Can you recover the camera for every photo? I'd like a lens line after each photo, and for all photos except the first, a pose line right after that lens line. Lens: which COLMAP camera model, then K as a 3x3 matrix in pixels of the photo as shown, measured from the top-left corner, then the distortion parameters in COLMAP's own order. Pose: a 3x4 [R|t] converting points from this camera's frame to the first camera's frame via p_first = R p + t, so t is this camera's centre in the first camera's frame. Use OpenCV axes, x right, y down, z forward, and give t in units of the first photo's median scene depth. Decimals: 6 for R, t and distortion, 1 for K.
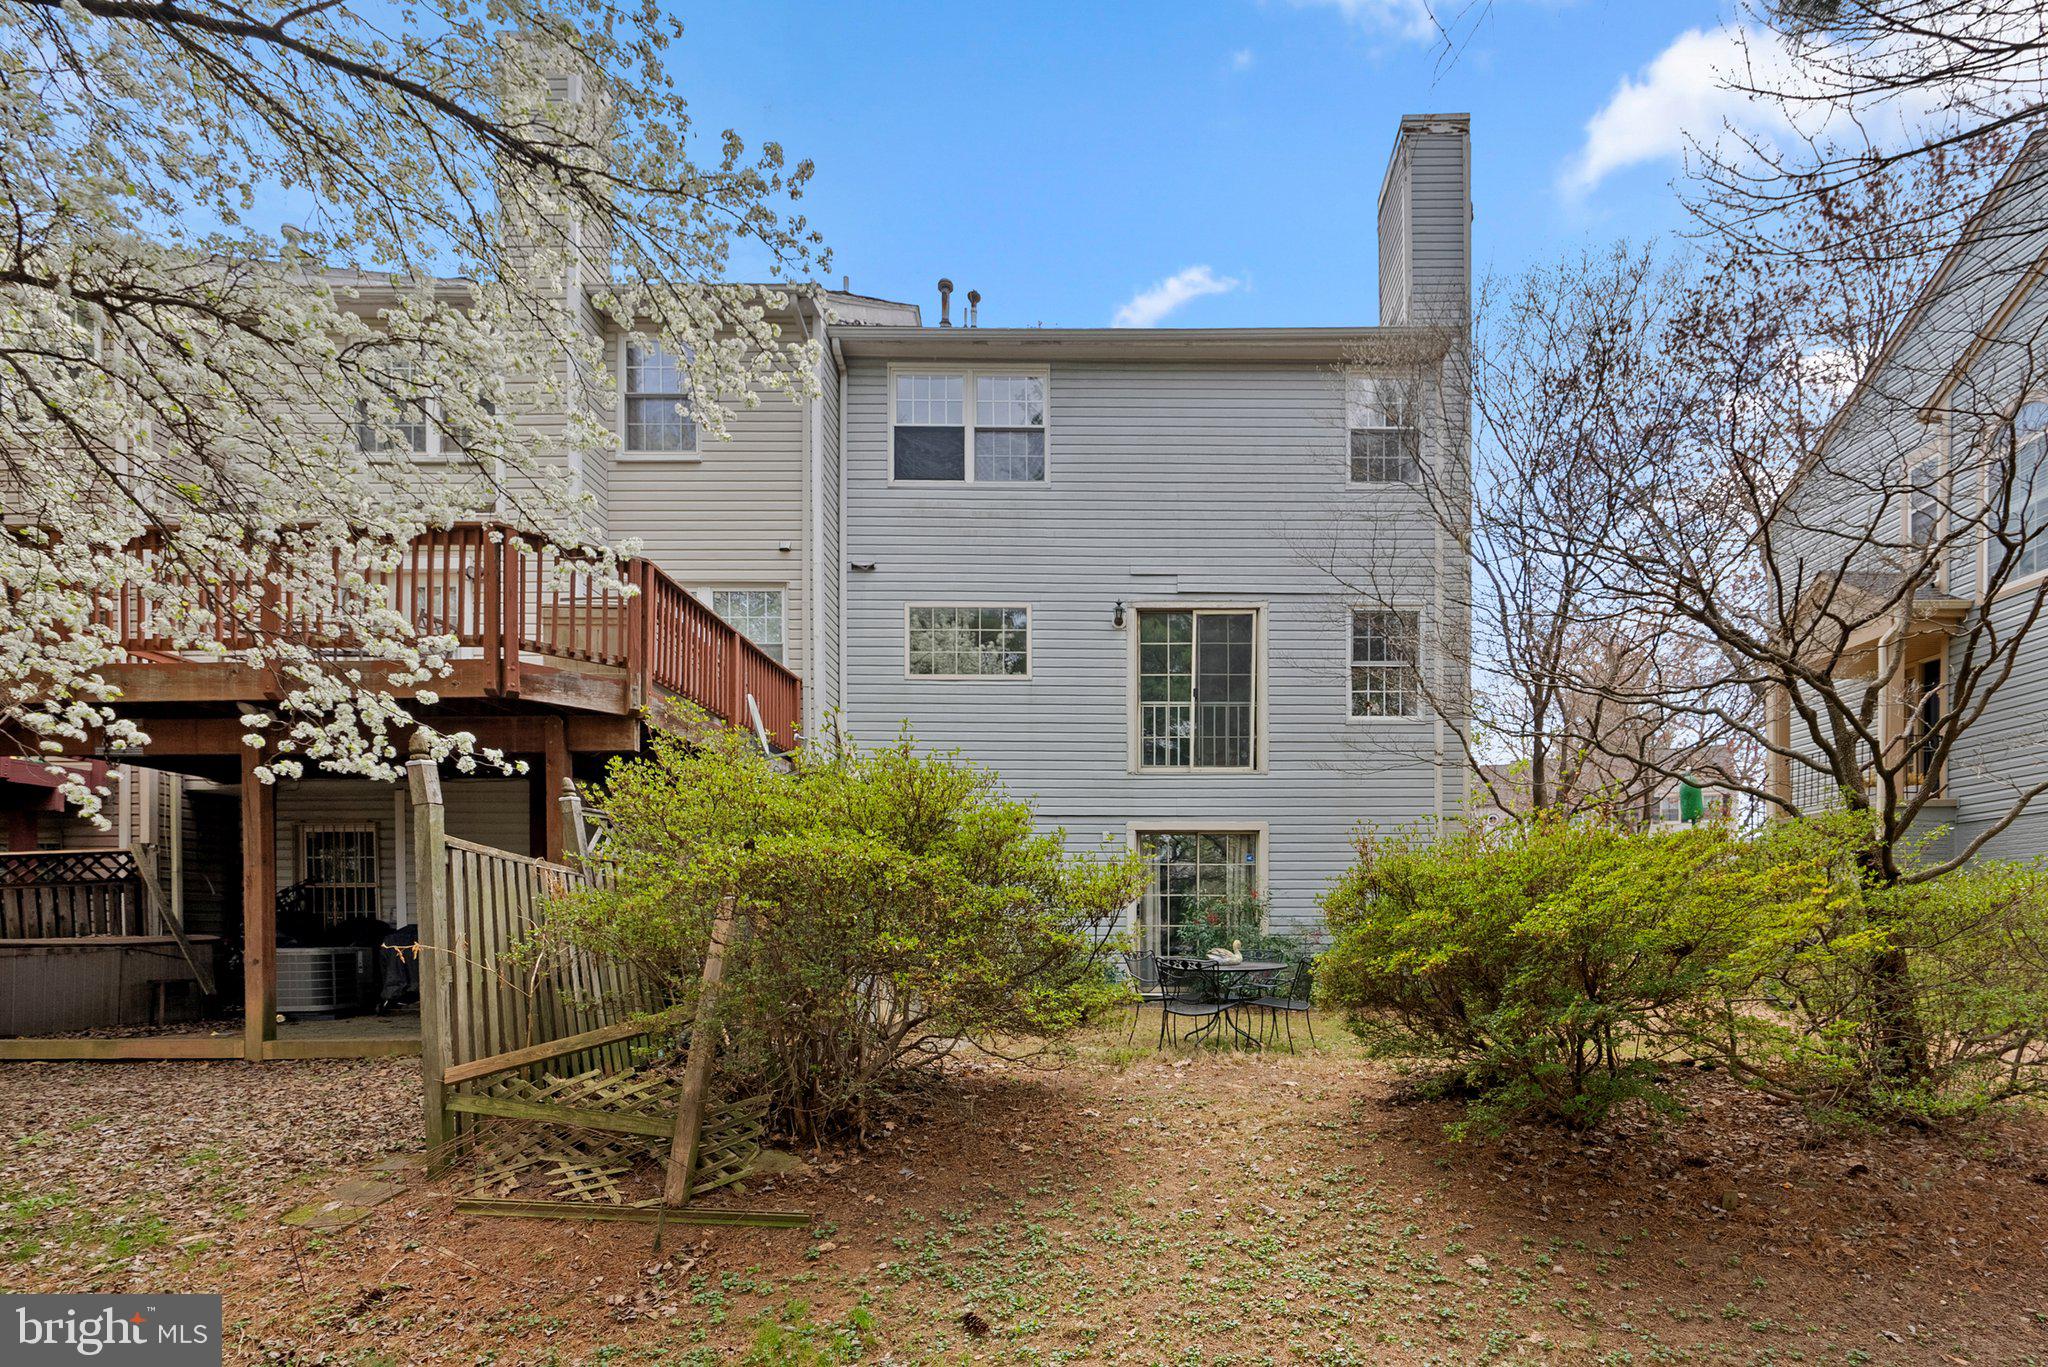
lens RADIAL K [[979.3, 0, 1023.9], [0, 979.3, 684.5], [0, 0, 1]] dist [0.001380, 0.000062]
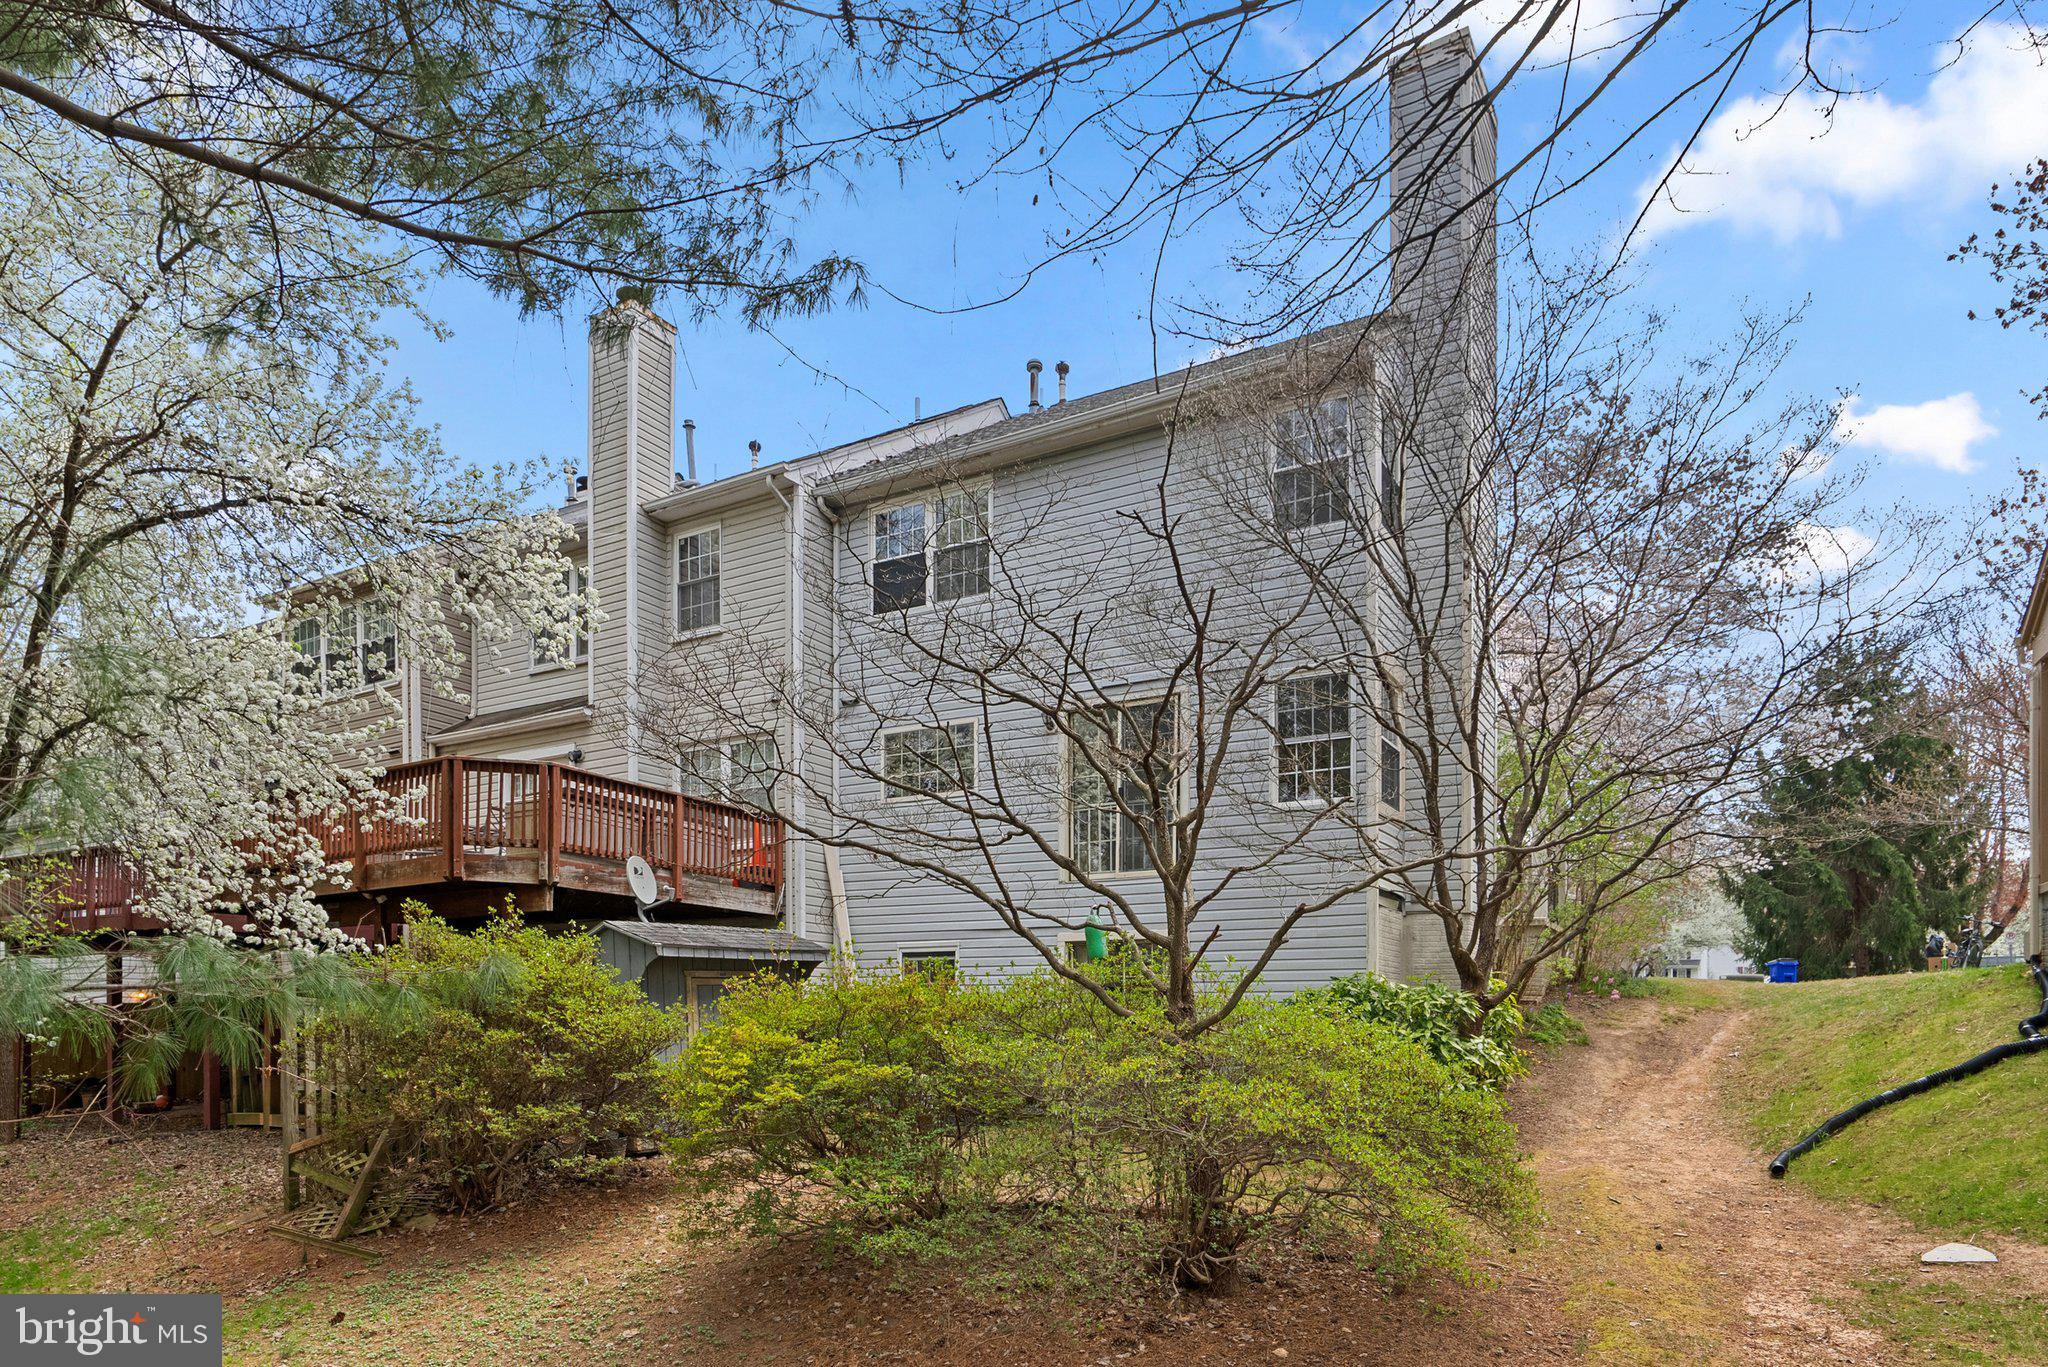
lens RADIAL K [[1166.7, 0, 1025.0], [0, 1166.7, 683.5], [0, 0, 1]] dist [-0.000943, -0.000300]
pose [[0.860781, -0.139486, -0.489490, 0.639691], [0.128033, 0.990131, -0.057000, -0.041919], [0.492609, -0.013607, 0.870144, -0.030499]]
